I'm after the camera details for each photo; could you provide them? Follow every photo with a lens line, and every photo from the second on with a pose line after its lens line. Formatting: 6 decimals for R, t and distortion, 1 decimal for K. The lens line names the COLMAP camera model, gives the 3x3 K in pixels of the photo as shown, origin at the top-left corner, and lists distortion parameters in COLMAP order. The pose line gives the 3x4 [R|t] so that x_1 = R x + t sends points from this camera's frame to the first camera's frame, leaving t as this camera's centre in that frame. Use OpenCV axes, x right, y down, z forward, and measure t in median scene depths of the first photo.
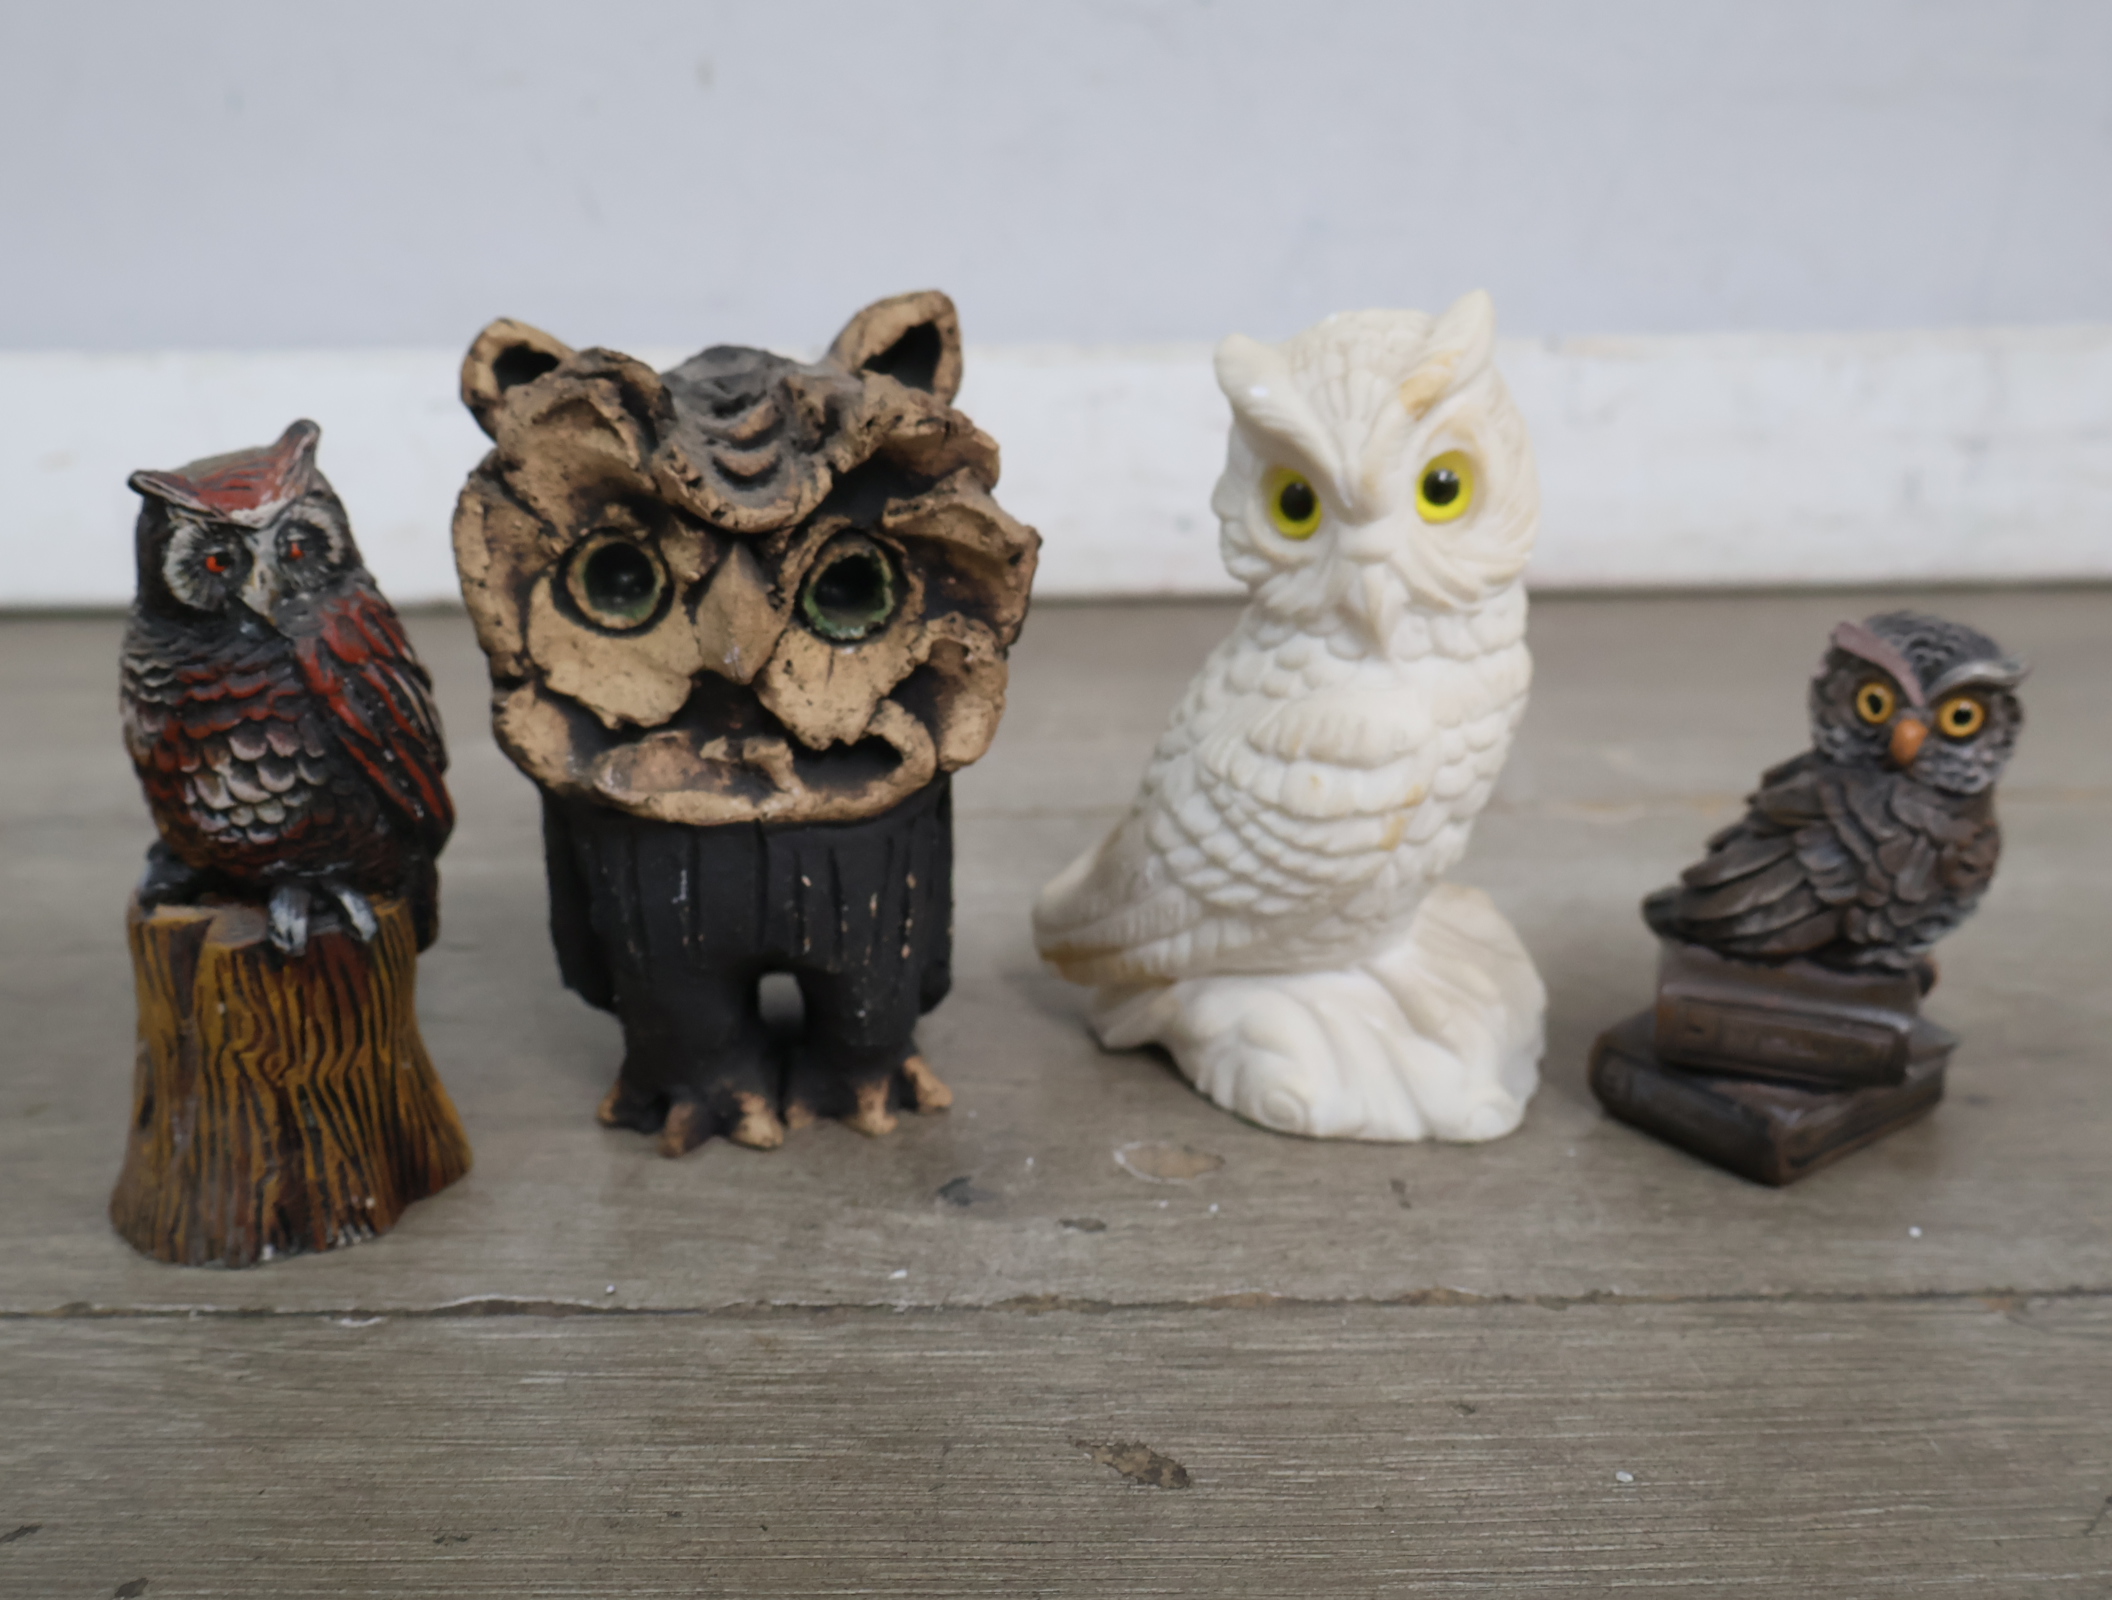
lens RADIAL K [[2390.2, 0, 1060.1], [0, 2390.2, 808.9], [0, 0, 1]] dist [0.000589, 0.016006]
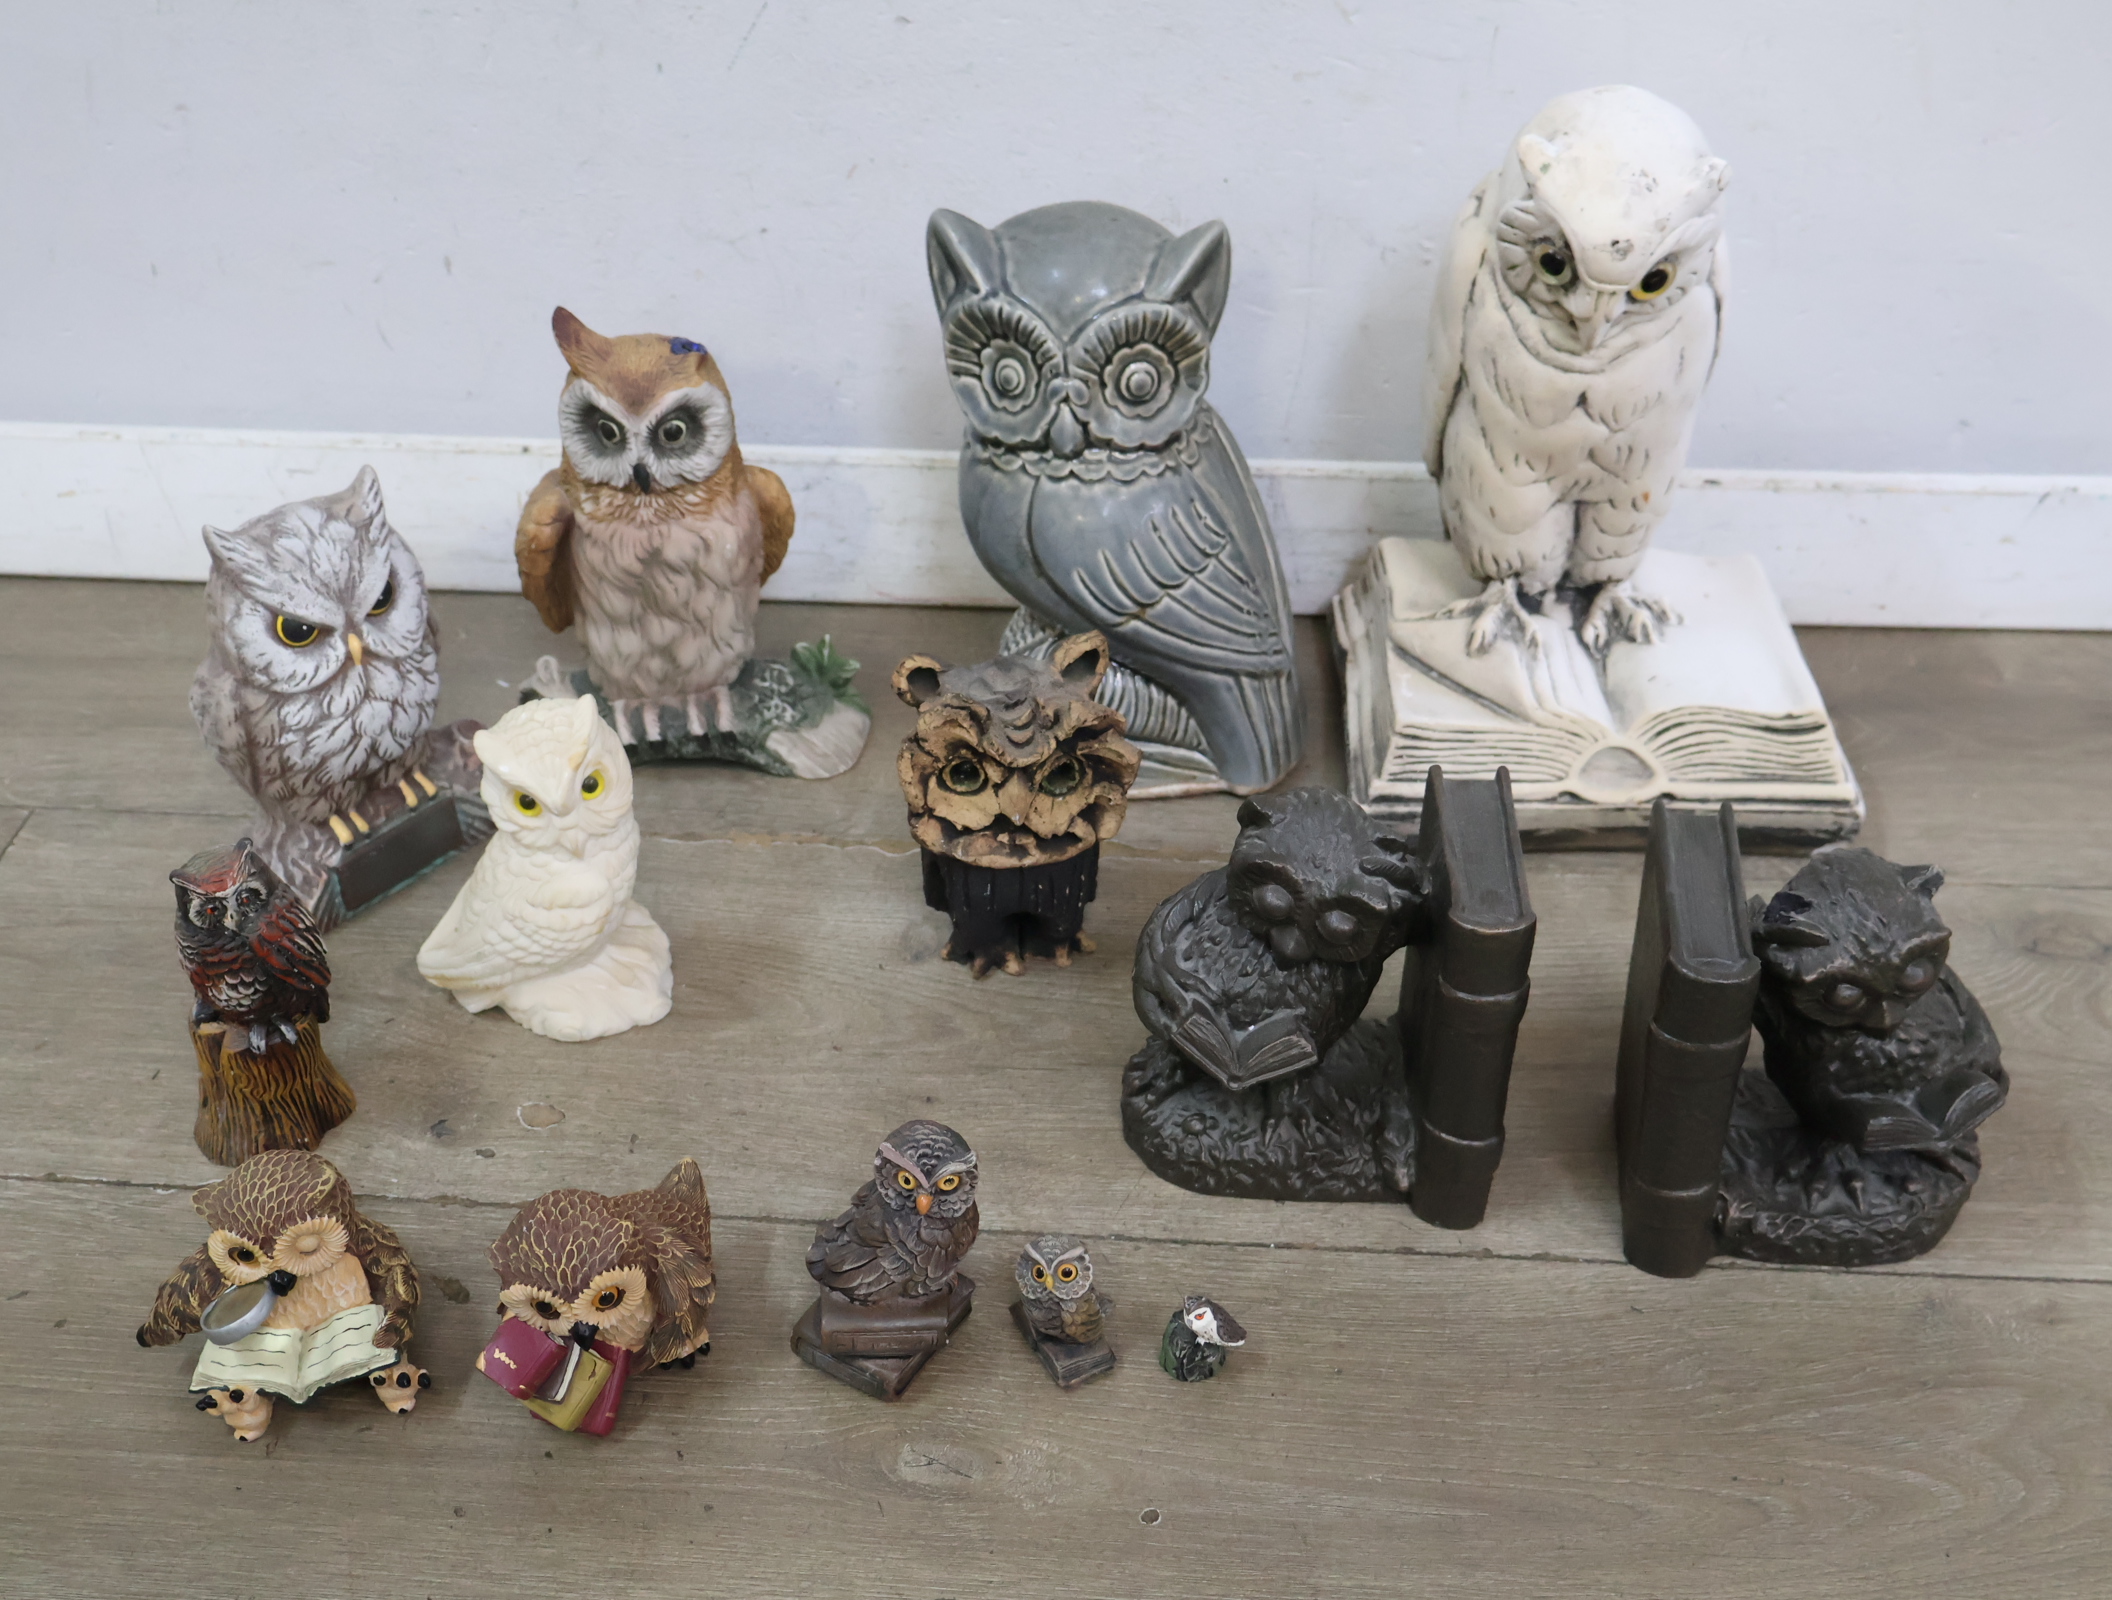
lens RADIAL K [[2389.3, 0, 1056.0], [0, 2389.3, 800.0], [0, 0, 1]] dist [0.006923, -0.019584]
pose [[0.999884, 0.010544, -0.010956, -0.067317], [-0.006888, 0.956435, 0.291865, -0.759076], [0.013557, -0.291755, 0.956397, -1.262016]]
